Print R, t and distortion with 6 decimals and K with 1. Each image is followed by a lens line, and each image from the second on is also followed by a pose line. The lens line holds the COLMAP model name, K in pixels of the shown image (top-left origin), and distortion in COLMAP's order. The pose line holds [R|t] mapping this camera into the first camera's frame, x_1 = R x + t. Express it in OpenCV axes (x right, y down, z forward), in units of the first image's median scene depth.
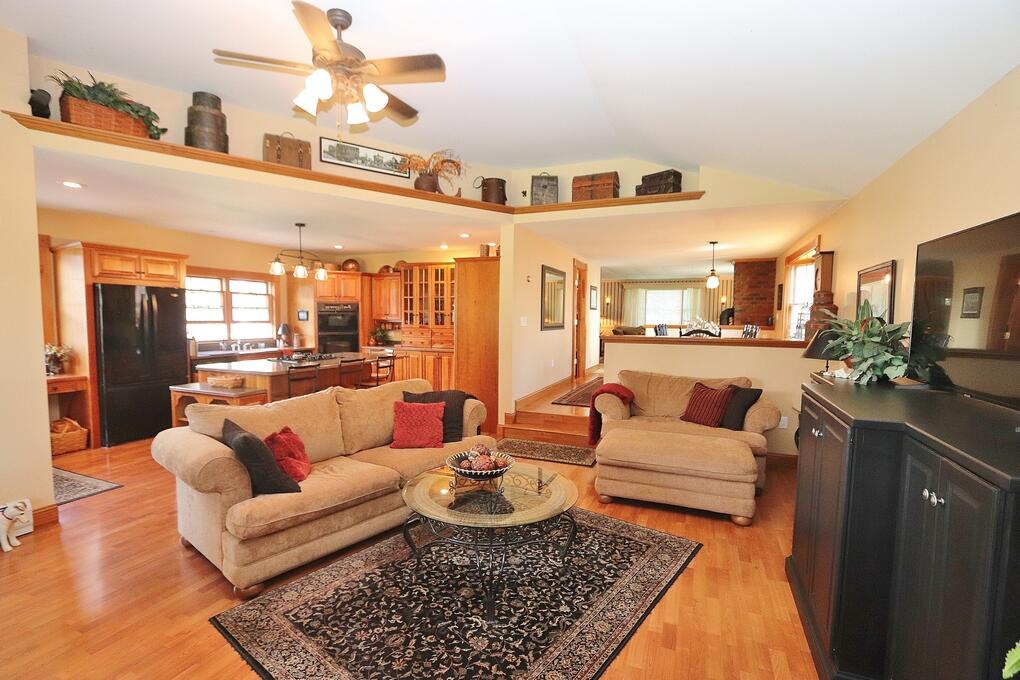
lens RADIAL K [[468.8, 0, 500.0], [0, 468.8, 347.1], [0, 0, 1]] dist [-0.009621, 0.000711]
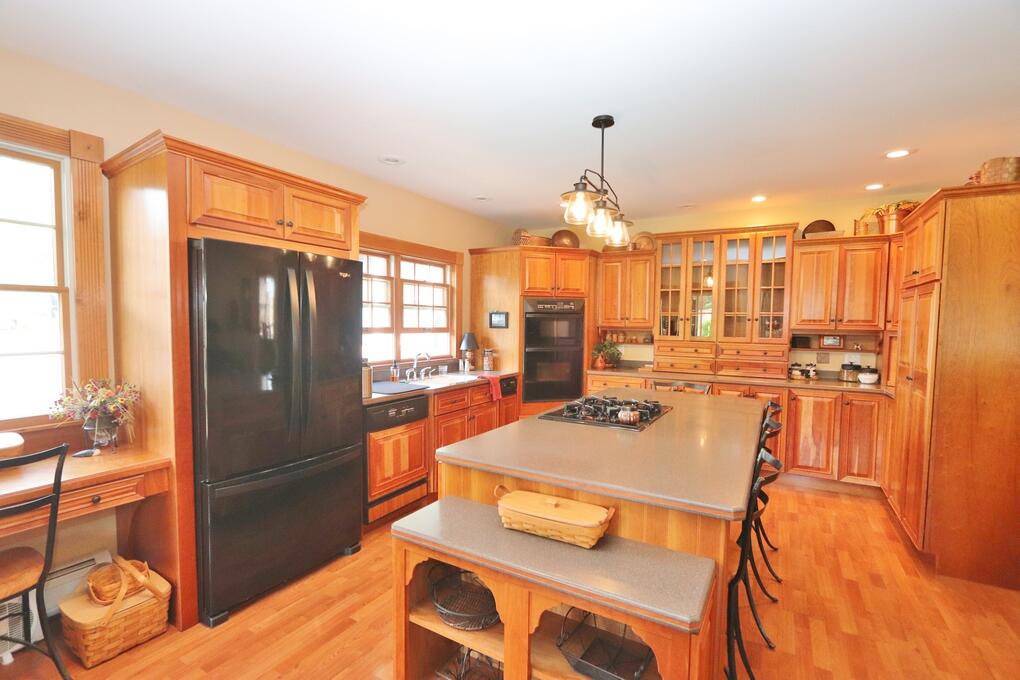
lens RADIAL K [[468.8, 0, 501.6], [0, 468.8, 347.1], [0, 0, 1]] dist [-0.009621, 0.000711]
pose [[0.992216, 0.007953, -0.124273, -0.491470], [-0.009698, 0.999863, -0.013448, -0.033821], [0.124149, 0.014548, 0.992157, 0.563218]]
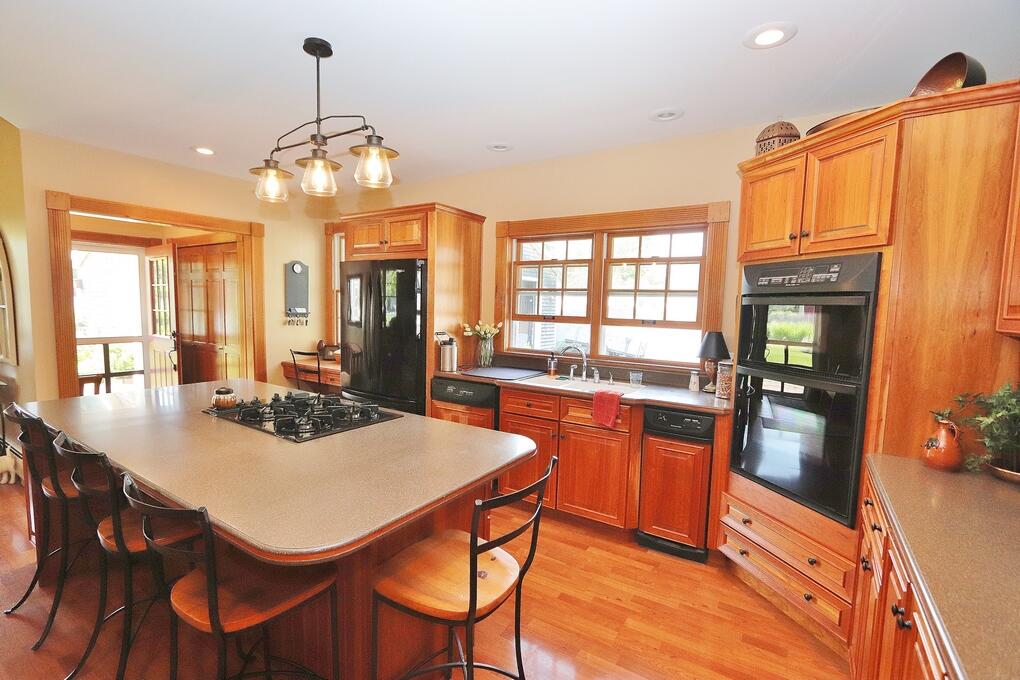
lens RADIAL K [[468.8, 0, 506.8], [0, 468.8, 344.8], [0, 0, 1]] dist [-0.009621, 0.000711]
pose [[-0.166259, 0.067721, -0.983754, -0.086626], [-0.092703, 0.992147, 0.083966, -0.080011], [0.981715, 0.105157, -0.158675, 1.284810]]
